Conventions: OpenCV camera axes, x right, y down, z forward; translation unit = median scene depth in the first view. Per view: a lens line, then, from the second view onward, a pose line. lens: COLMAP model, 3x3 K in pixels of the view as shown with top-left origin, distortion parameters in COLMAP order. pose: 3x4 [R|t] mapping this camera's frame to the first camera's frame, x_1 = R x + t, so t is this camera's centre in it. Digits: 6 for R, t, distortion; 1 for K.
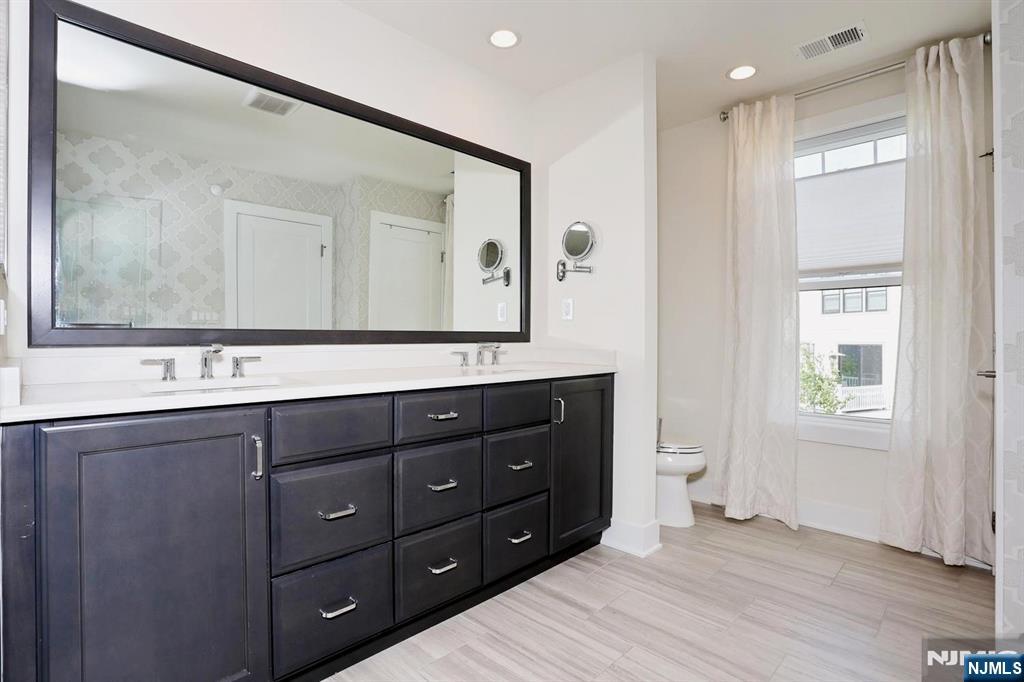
lens RADIAL K [[493.0, 0, 512.1], [0, 493.0, 342.7], [0, 0, 1]] dist [-0.055612, 0.009943]
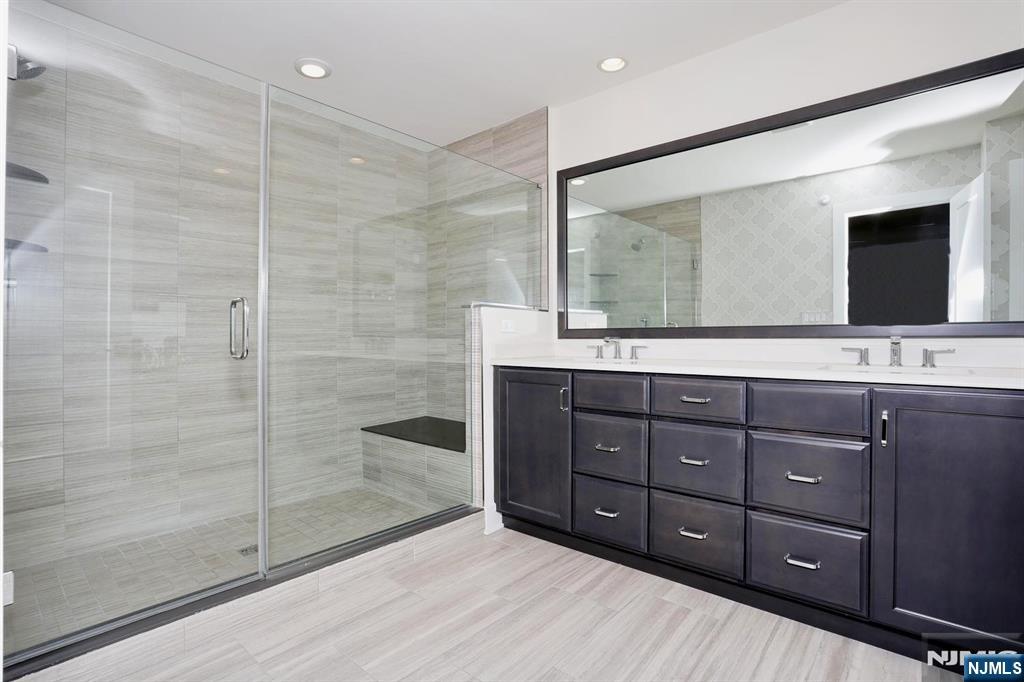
lens RADIAL K [[493.0, 0, 509.7], [0, 493.0, 338.9], [0, 0, 1]] dist [-0.055612, 0.009943]
pose [[0.071043, -0.002353, -0.997470, 1.060726], [-0.010862, 0.999936, -0.003132, 0.017394], [0.997414, 0.011057, 0.071013, 0.547632]]
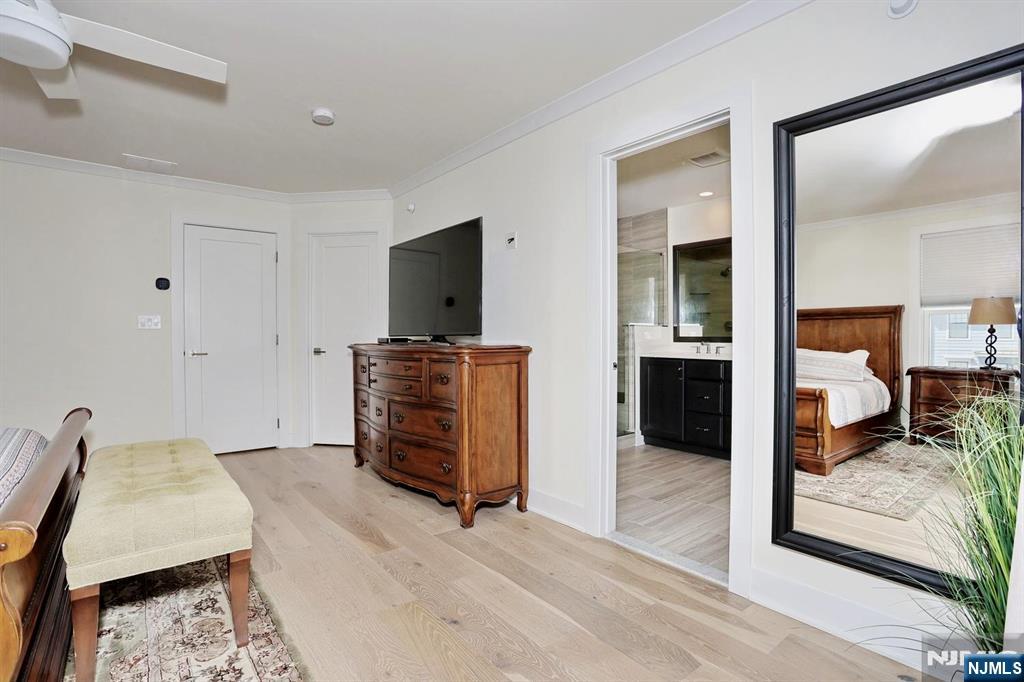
lens RADIAL K [[493.0, 0, 517.5], [0, 493.0, 340.6], [0, 0, 1]] dist [-0.055612, 0.009943]
pose [[-0.099770, 0.002993, -0.995006, 2.652138], [-0.008078, 0.999960, 0.003817, -0.007079], [0.994978, 0.008418, -0.099742, 0.130715]]
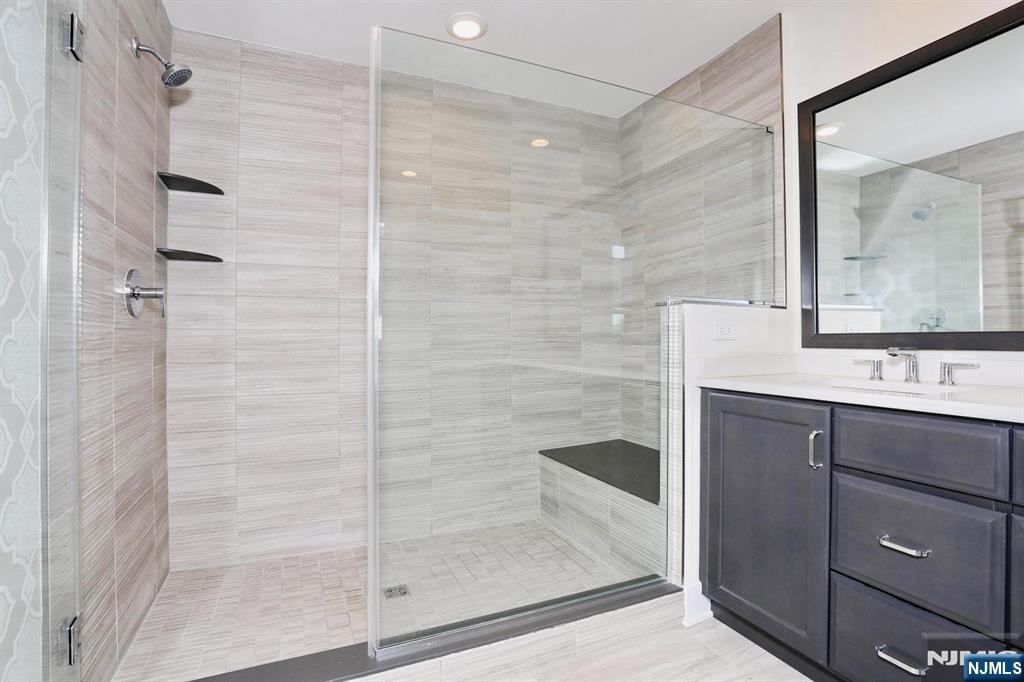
lens RADIAL K [[493.0, 0, 511.8], [0, 493.0, 336.9], [0, 0, 1]] dist [-0.055612, 0.009943]
pose [[-0.354302, -0.008169, -0.935095, 0.618919], [-0.012073, 0.999918, -0.004161, -0.006574], [0.935053, 0.009815, -0.354371, 0.606346]]
